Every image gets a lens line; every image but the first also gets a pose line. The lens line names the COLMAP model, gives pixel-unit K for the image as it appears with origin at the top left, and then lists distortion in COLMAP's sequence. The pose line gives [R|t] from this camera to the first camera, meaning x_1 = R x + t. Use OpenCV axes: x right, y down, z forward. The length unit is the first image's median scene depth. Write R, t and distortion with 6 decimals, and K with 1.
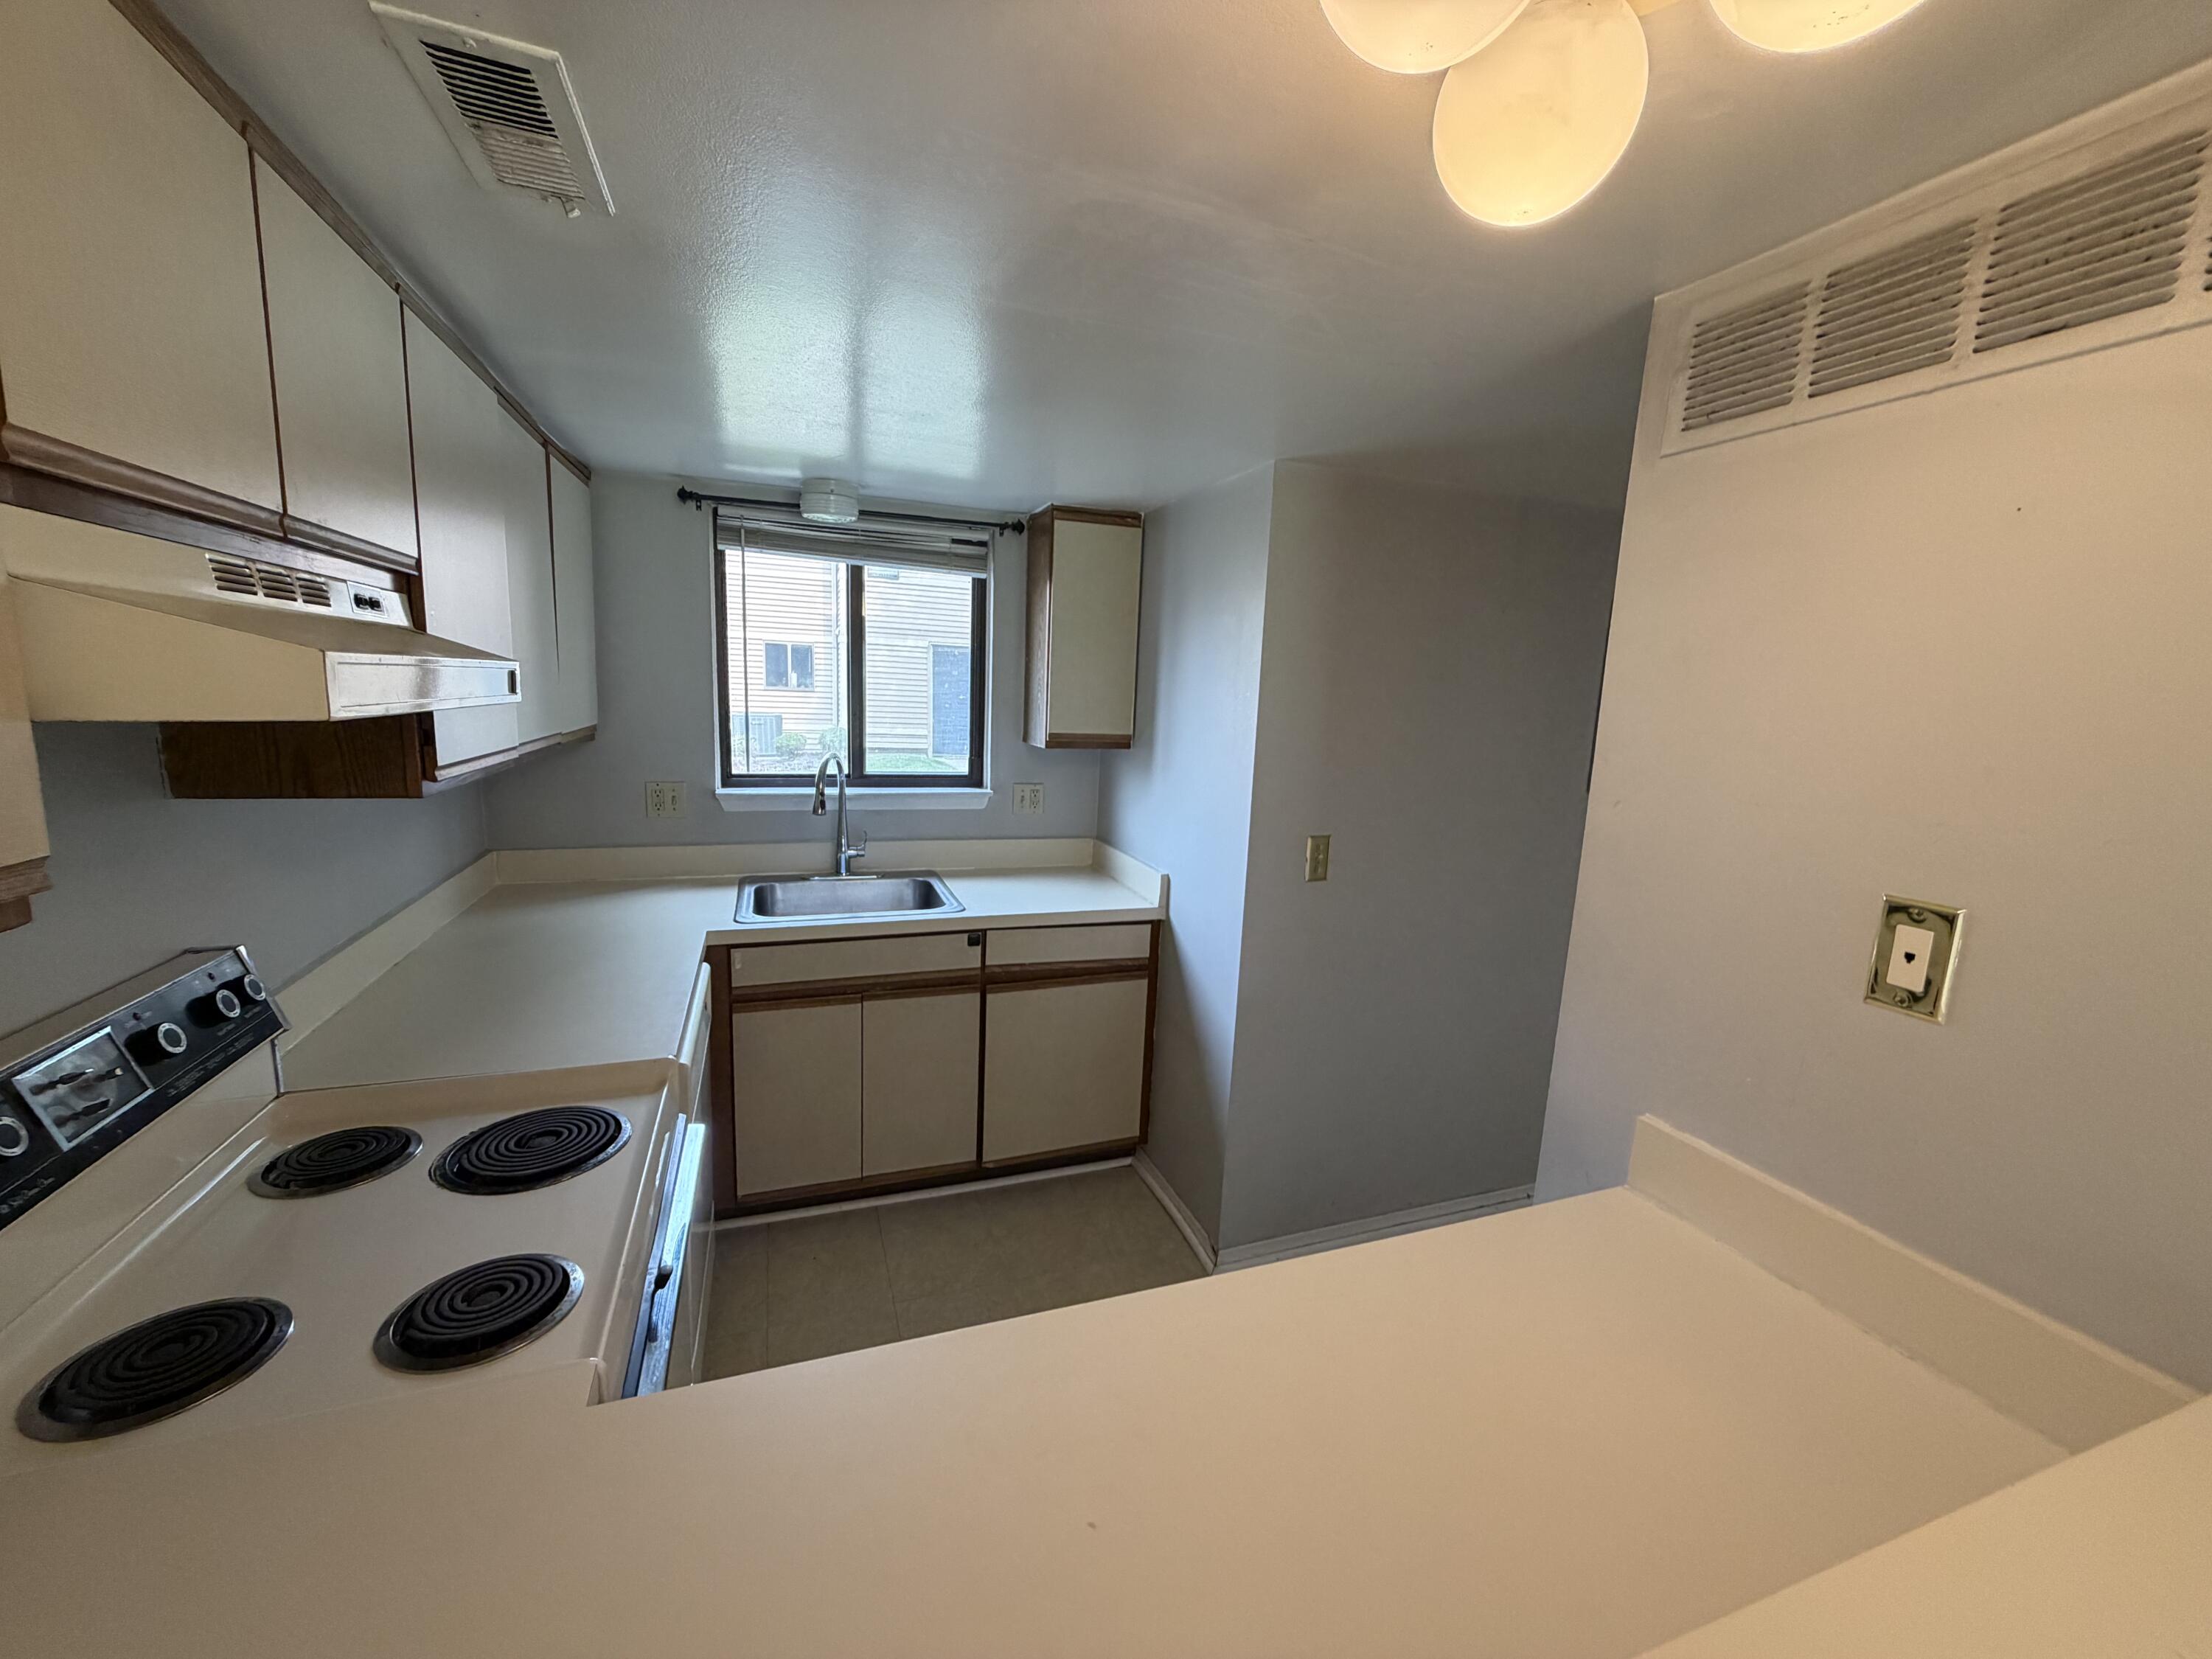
lens RADIAL K [[877.6, 0, 1096.8], [0, 877.6, 834.6], [0, 0, 1]] dist [0.001658, 0.000305]
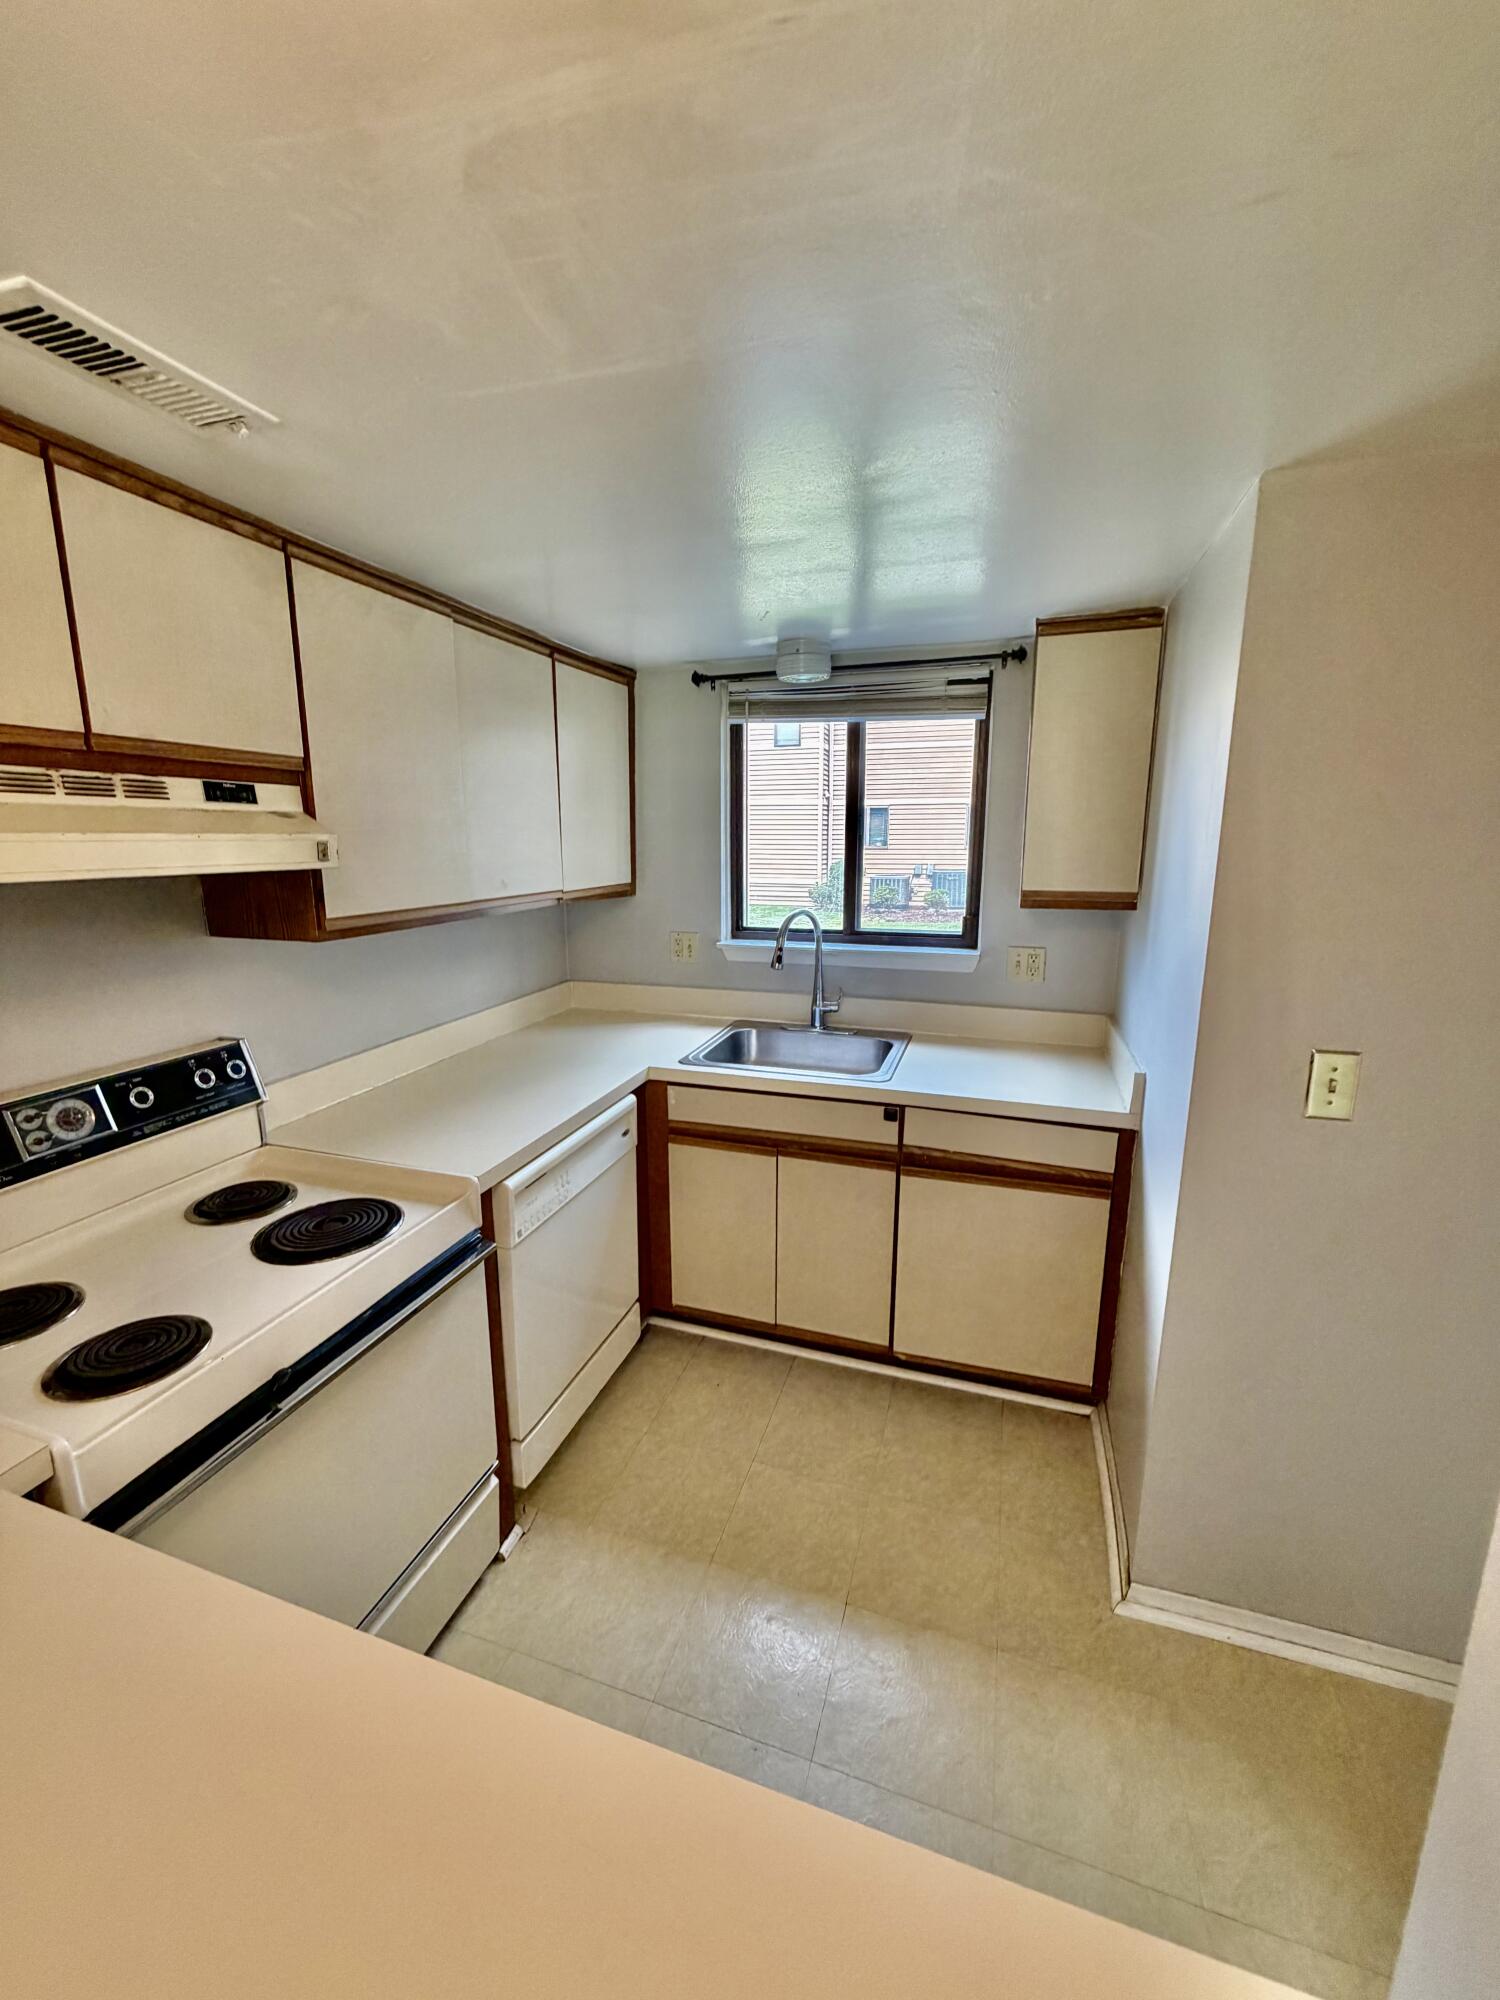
lens RADIAL K [[793.5, 0, 750.7], [0, 793.5, 996.7], [0, 0, 1]] dist [0.001658, 0.000305]
pose [[0.783786, 0.084000, -0.615325, 0.243062], [-0.070664, 0.996438, 0.046016, -0.031460], [0.616998, 0.007414, 0.786930, 0.241939]]
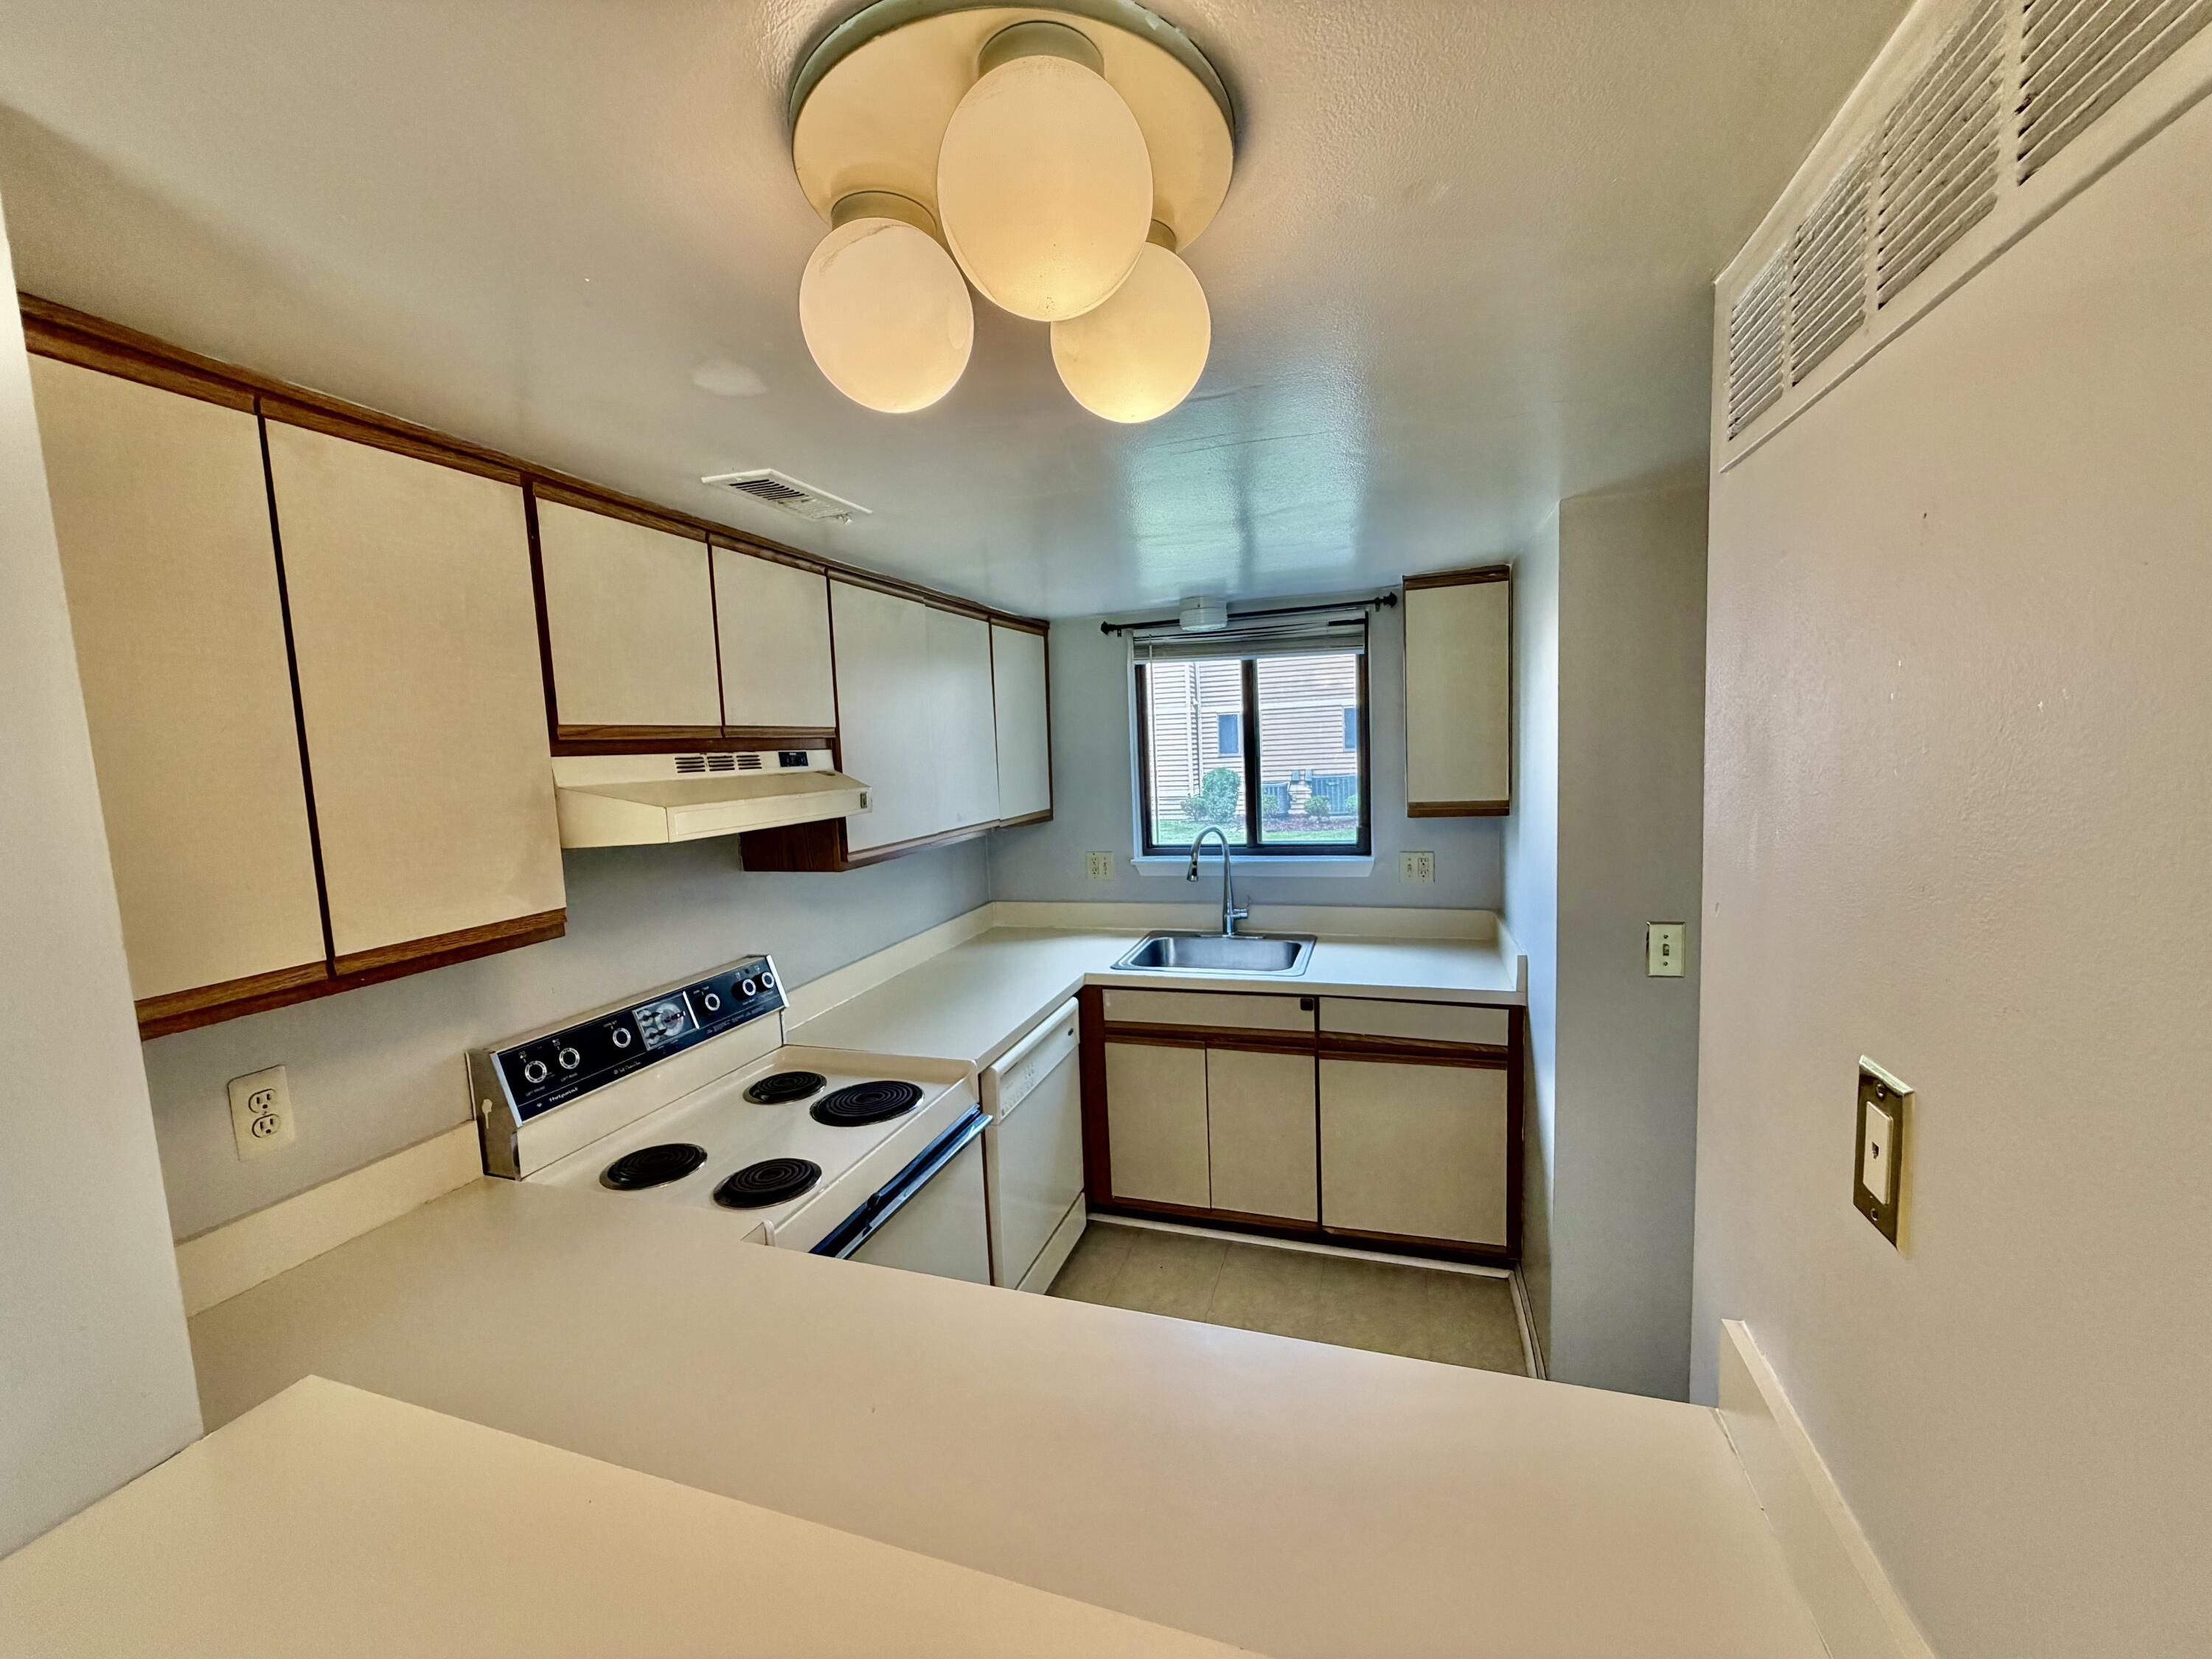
lens RADIAL K [[877.6, 0, 1103.3], [0, 877.6, 833.7], [0, 0, 1]] dist [0.001658, 0.000305]
pose [[0.778999, -0.011472, -0.626920, 0.320745], [-0.027902, 0.998208, -0.052937, -0.020651], [0.626404, 0.058730, 0.777283, 0.022313]]
